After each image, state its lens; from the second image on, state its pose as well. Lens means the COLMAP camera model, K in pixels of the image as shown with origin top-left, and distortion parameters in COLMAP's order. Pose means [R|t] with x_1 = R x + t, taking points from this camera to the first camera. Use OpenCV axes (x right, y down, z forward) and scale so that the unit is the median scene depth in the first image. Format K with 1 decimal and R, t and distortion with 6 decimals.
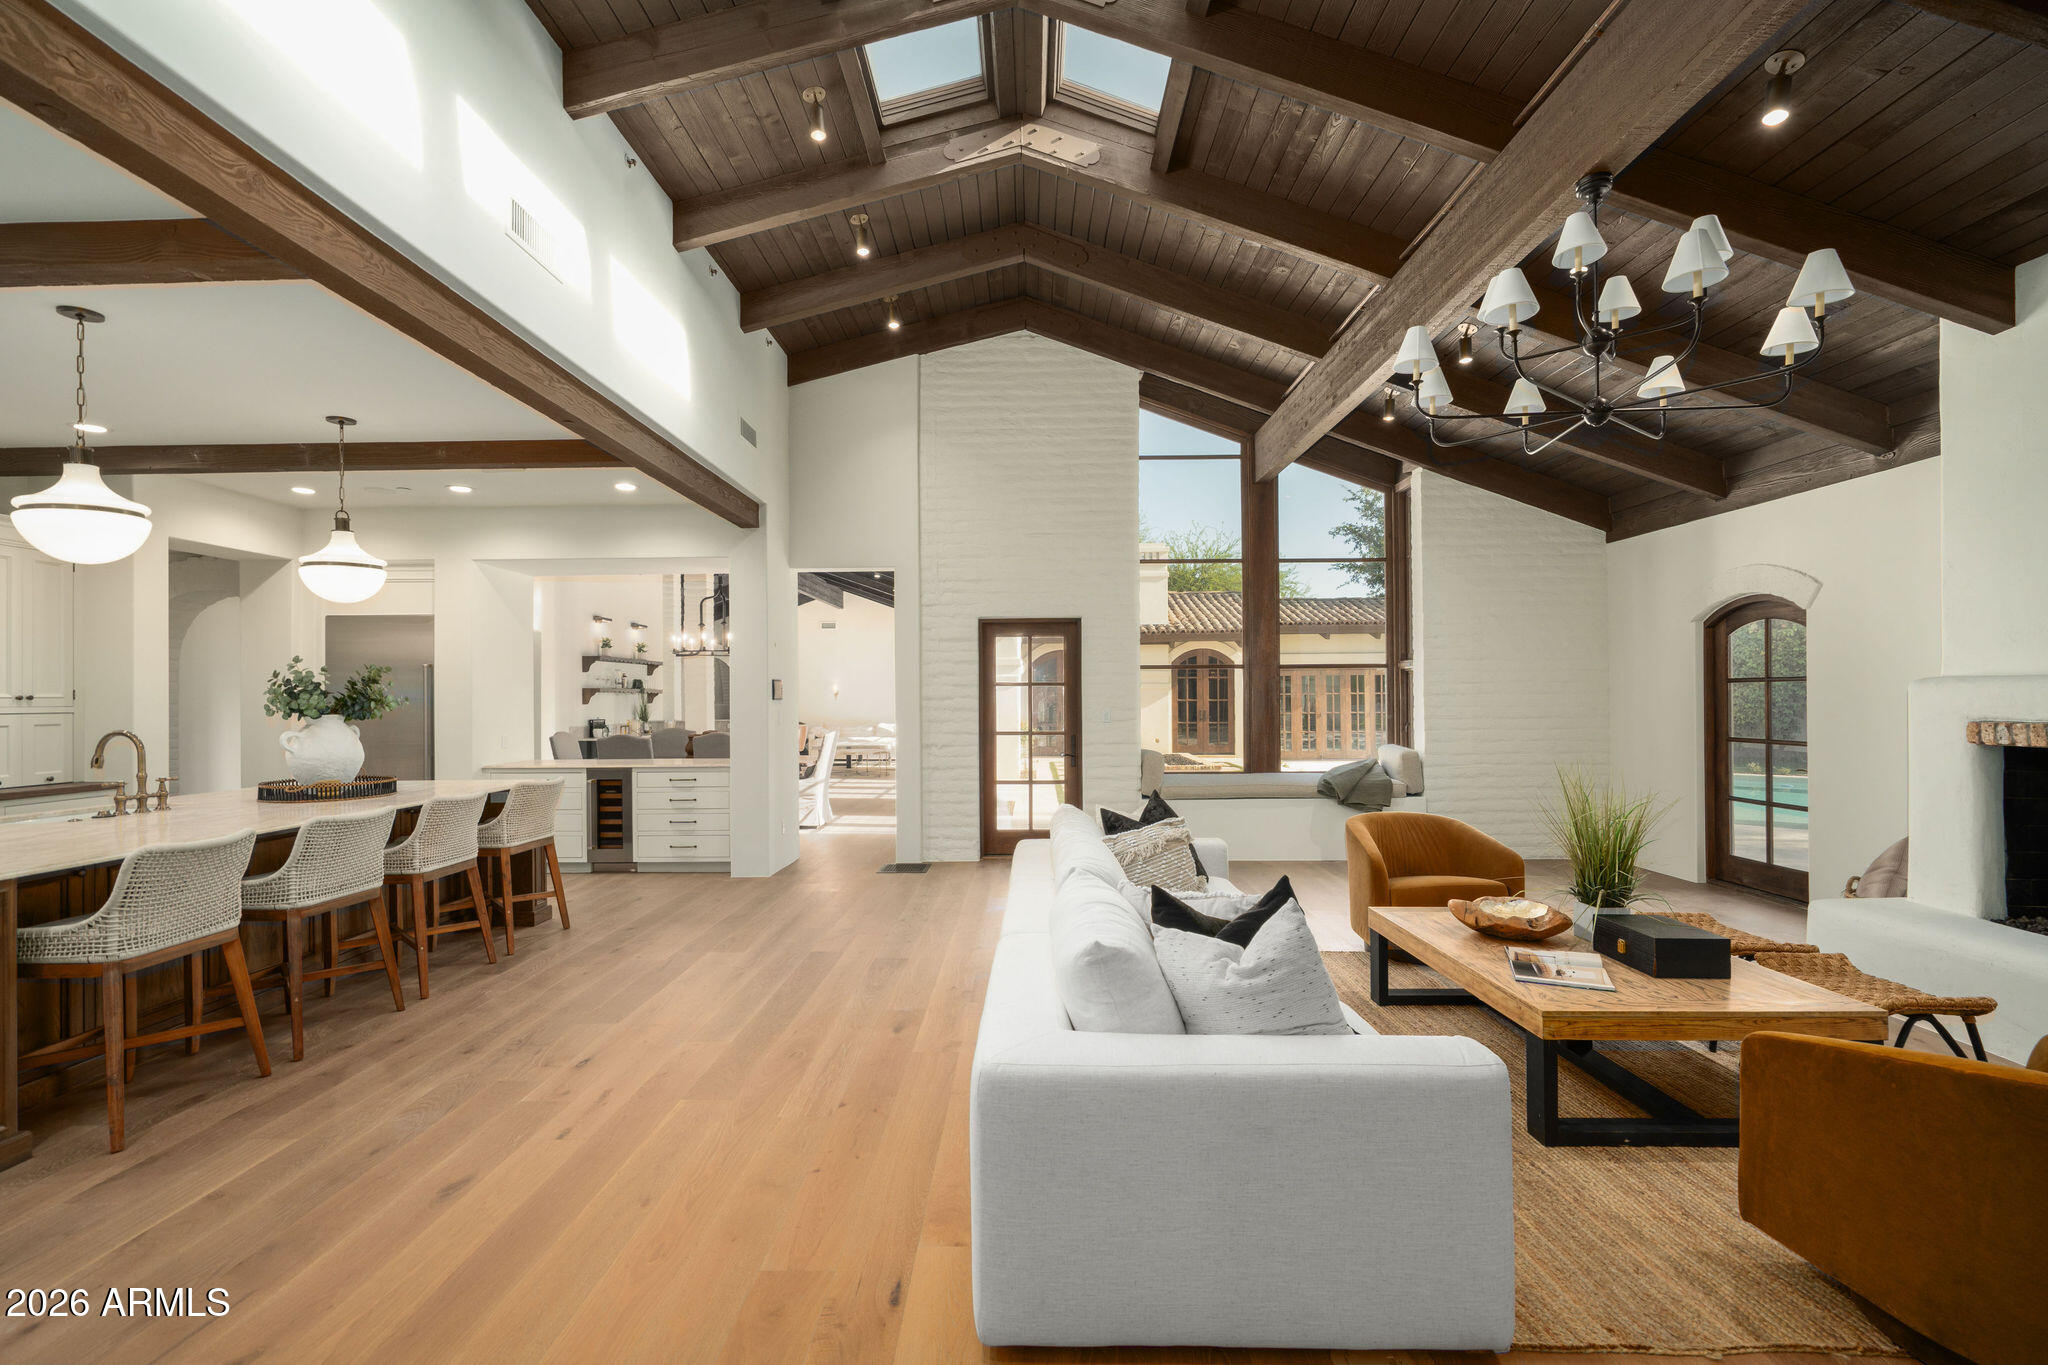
lens RADIAL K [[928.8, 0, 1014.6], [0, 928.8, 699.7], [0, 0, 1]] dist [-0.003877, 0.002394]
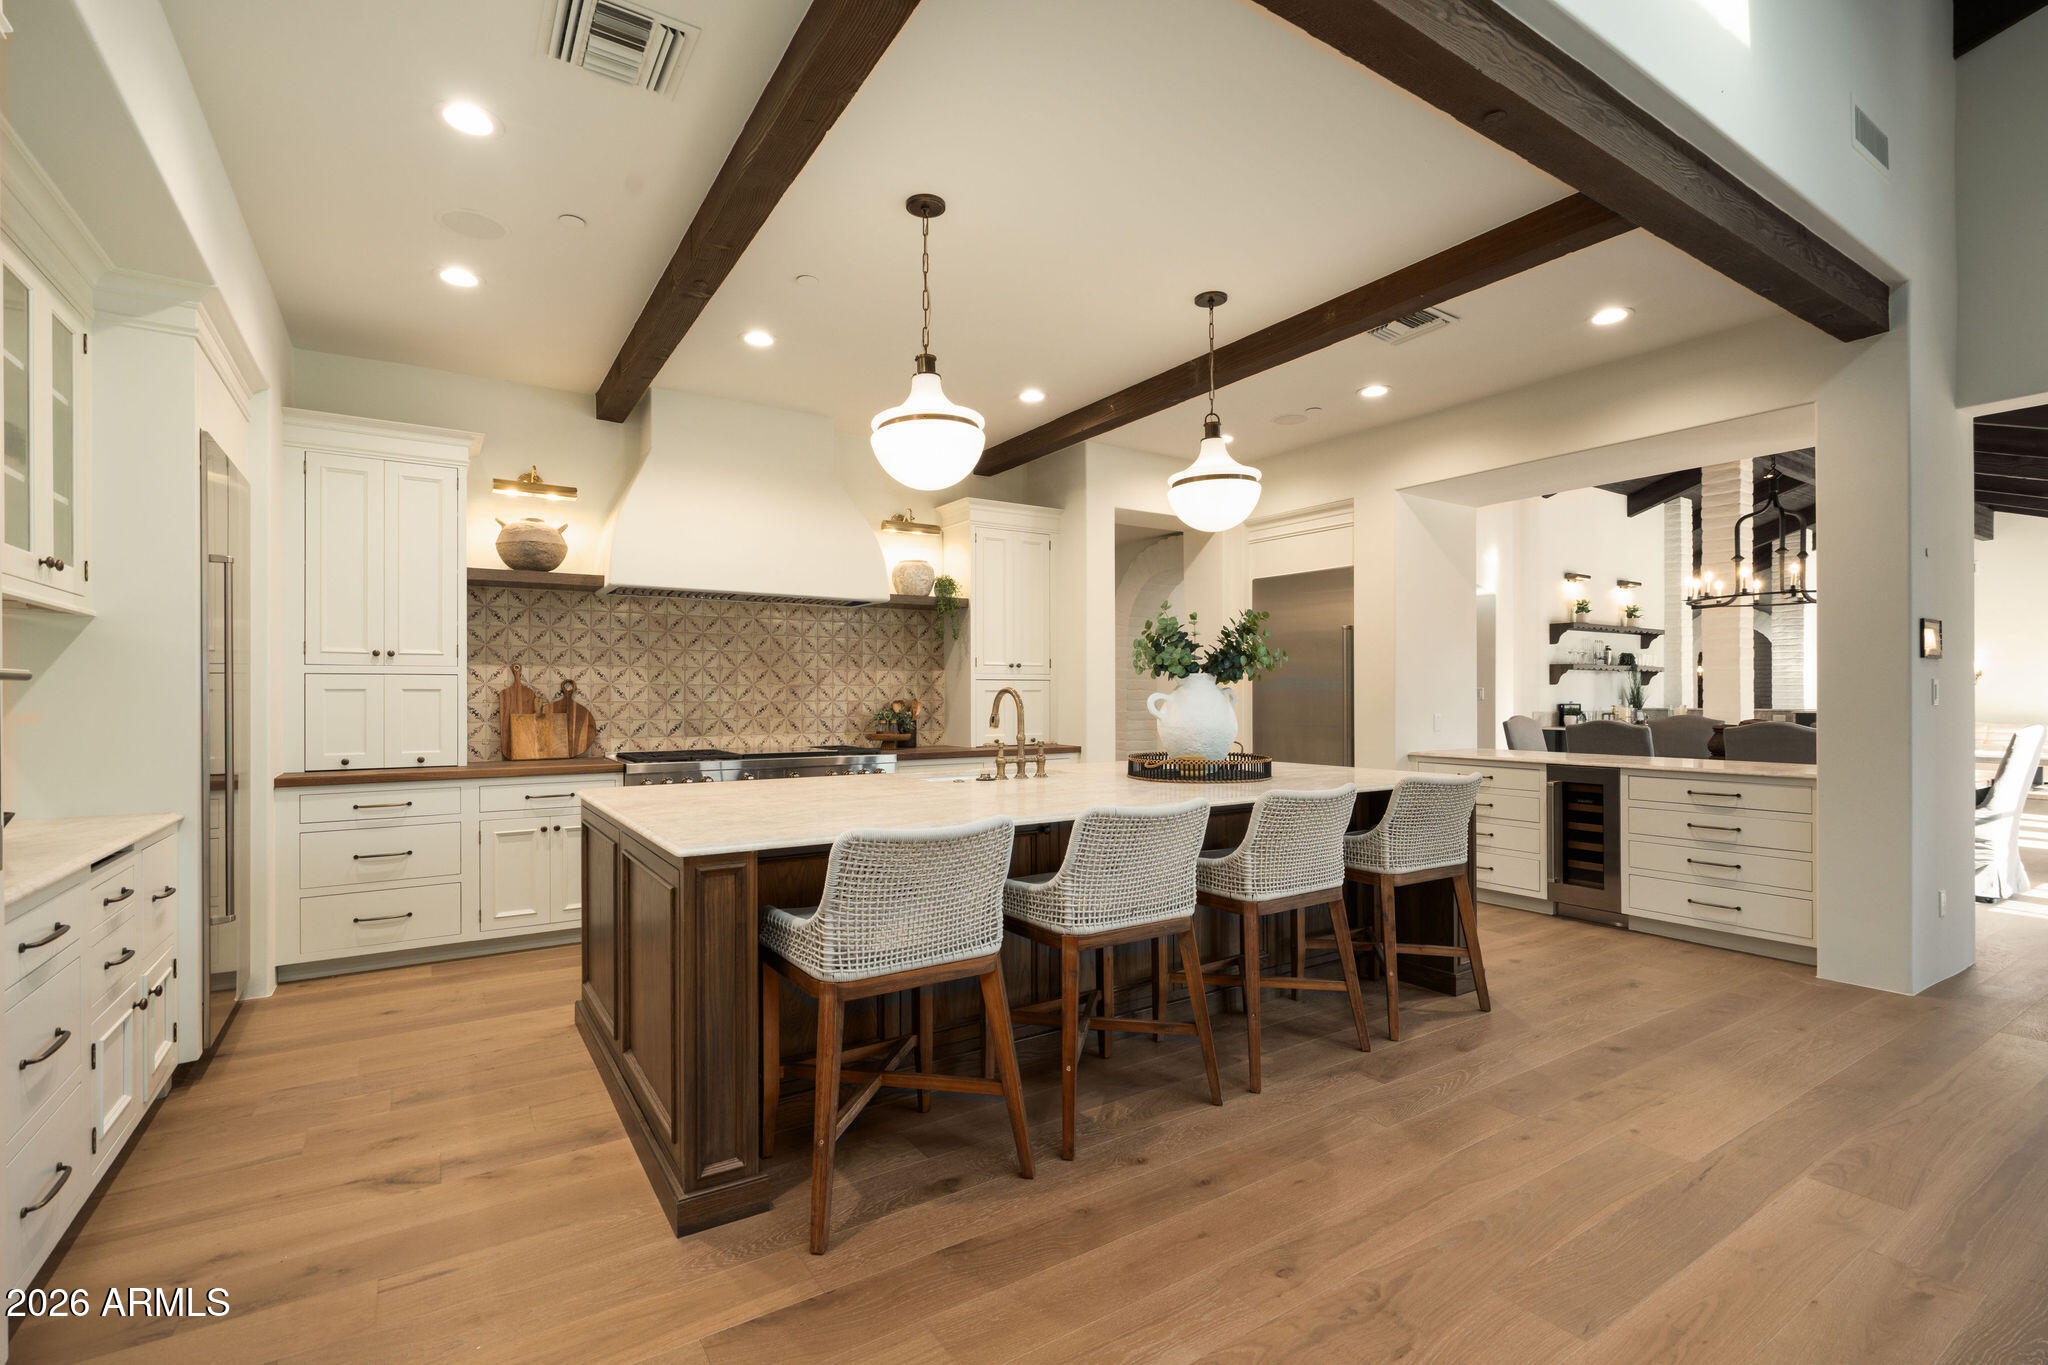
lens RADIAL K [[928.8, 0, 1001.1], [0, 928.8, 688.9], [0, 0, 1]] dist [-0.003877, 0.002394]
pose [[0.559220, 0.000952, -0.829019, -0.159472], [-0.004266, 0.999989, -0.001729, 0.029144], [0.829008, 0.004504, 0.559218, 0.381705]]
